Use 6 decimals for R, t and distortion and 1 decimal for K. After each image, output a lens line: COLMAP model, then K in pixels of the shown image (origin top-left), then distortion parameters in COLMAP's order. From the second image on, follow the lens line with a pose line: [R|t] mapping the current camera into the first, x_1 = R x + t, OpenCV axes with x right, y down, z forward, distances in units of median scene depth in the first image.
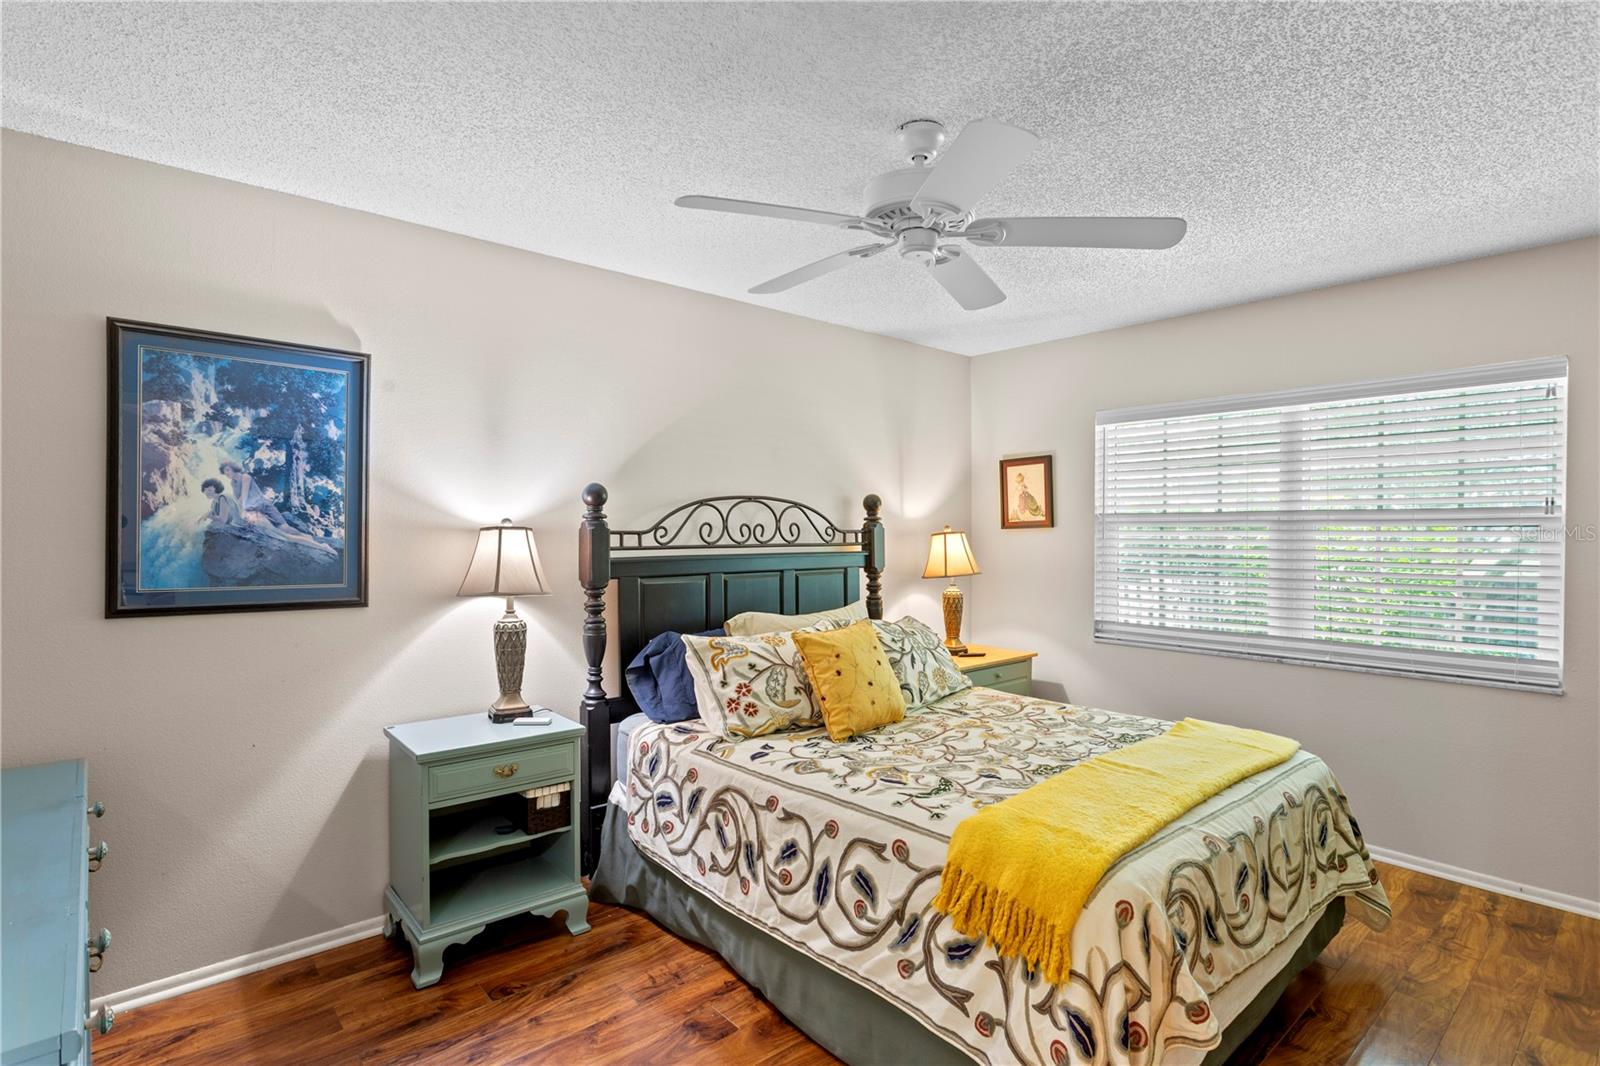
lens RADIAL K [[793.6, 0, 796.2], [0, 793.6, 534.4], [0, 0, 1]] dist [-0.006771, 0.001438]
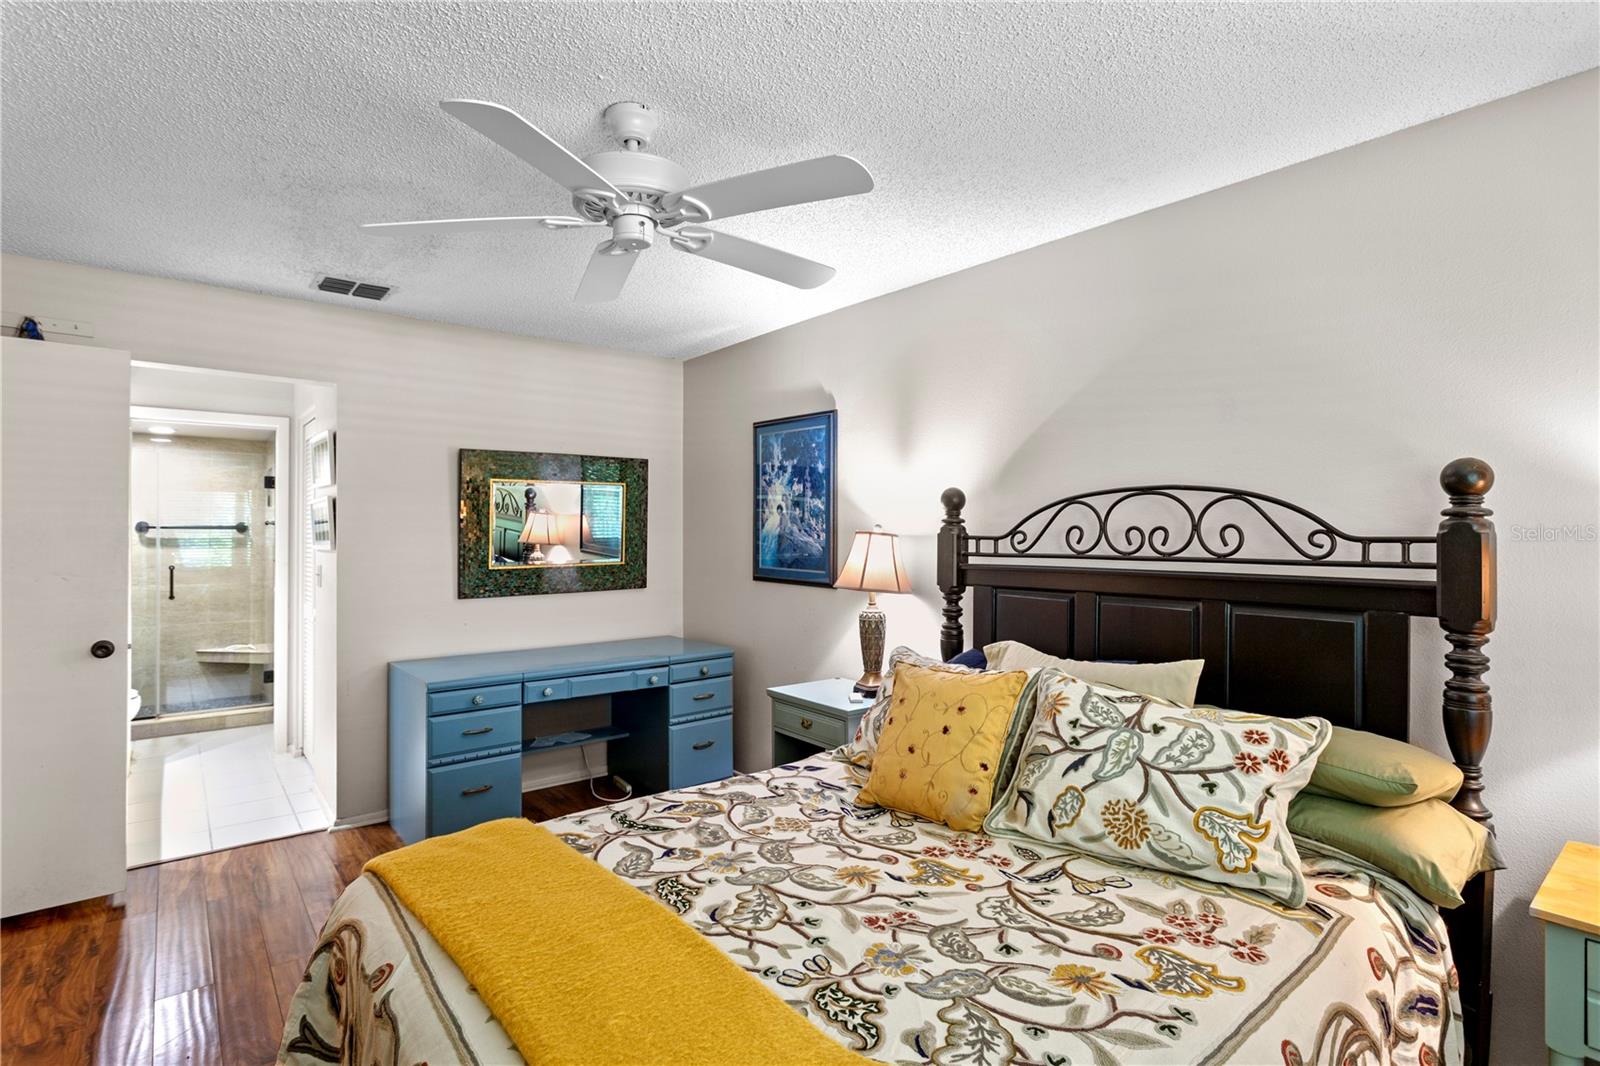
lens RADIAL K [[793.6, 0, 811.0], [0, 793.6, 528.2], [0, 0, 1]] dist [-0.006771, 0.001438]
pose [[-0.026462, -0.006673, -0.999628, 0.896158], [-0.008394, 0.999944, -0.006453, -0.006972], [0.999615, 0.008220, -0.026517, 1.022712]]
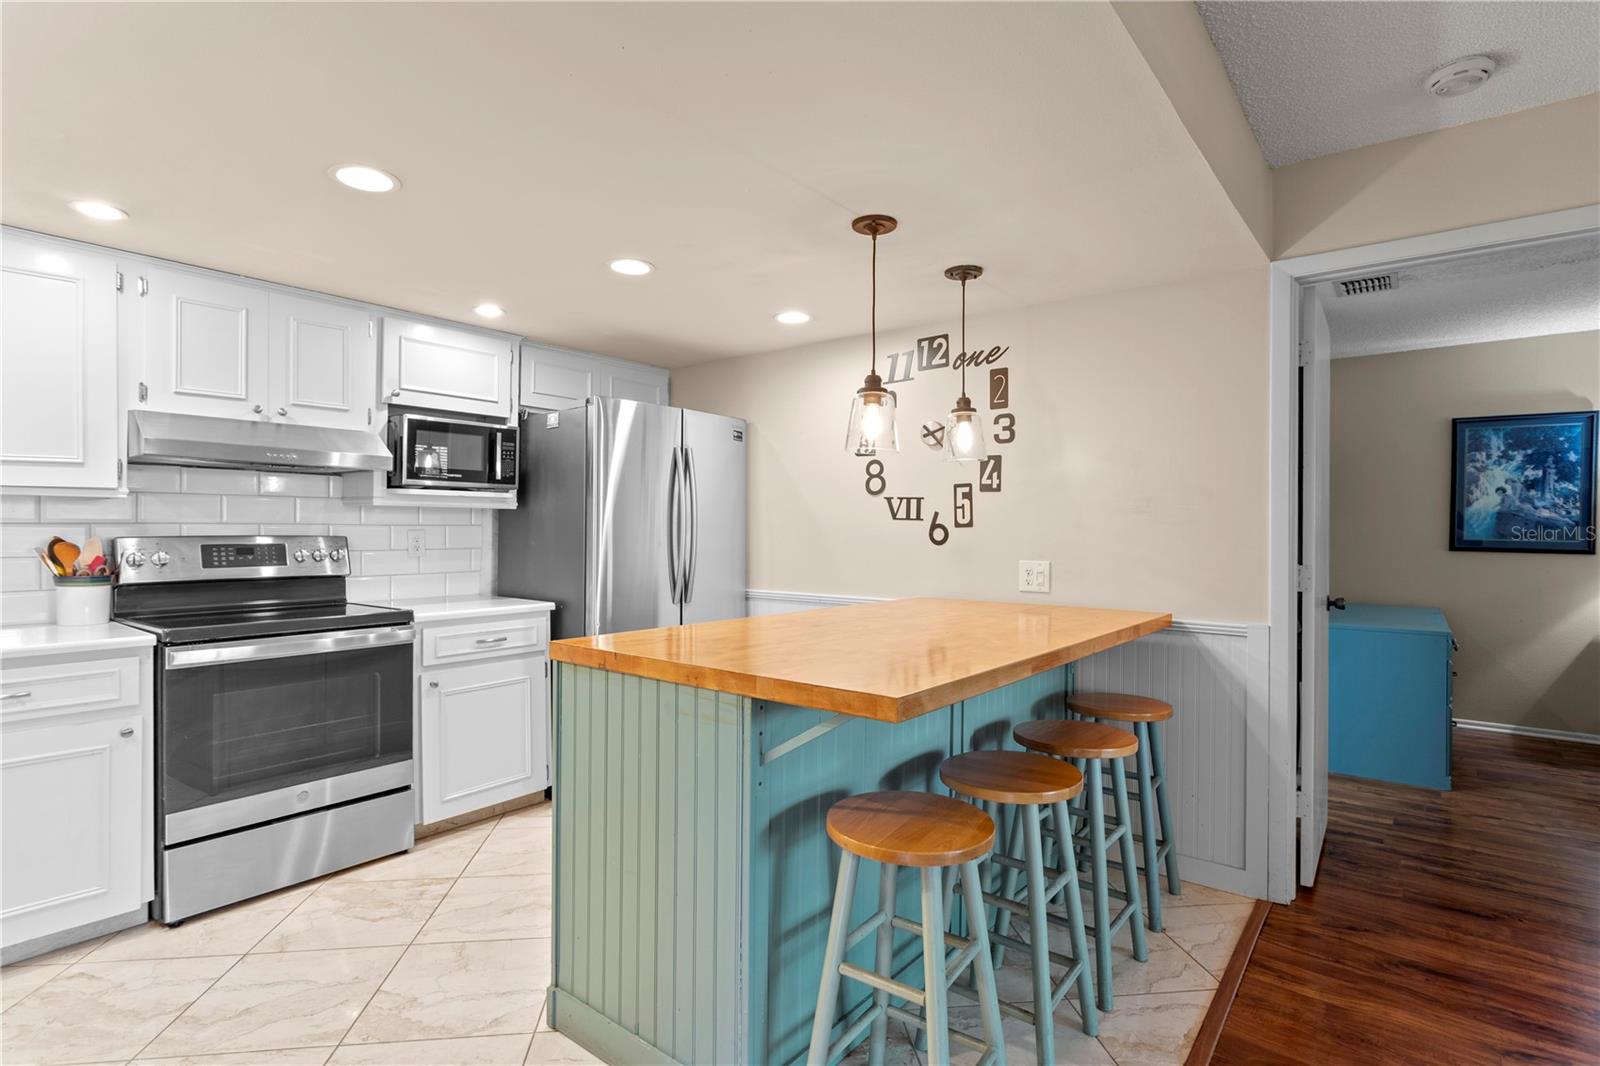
lens RADIAL K [[793.6, 0, 802.2], [0, 793.6, 533.0], [0, 0, 1]] dist [-0.006771, 0.001438]
pose [[0.177554, 0.005854, -0.984094, 0.891793], [-0.013813, 0.999899, 0.003456, 0.063453], [0.984014, 0.012980, 0.177616, -1.068423]]
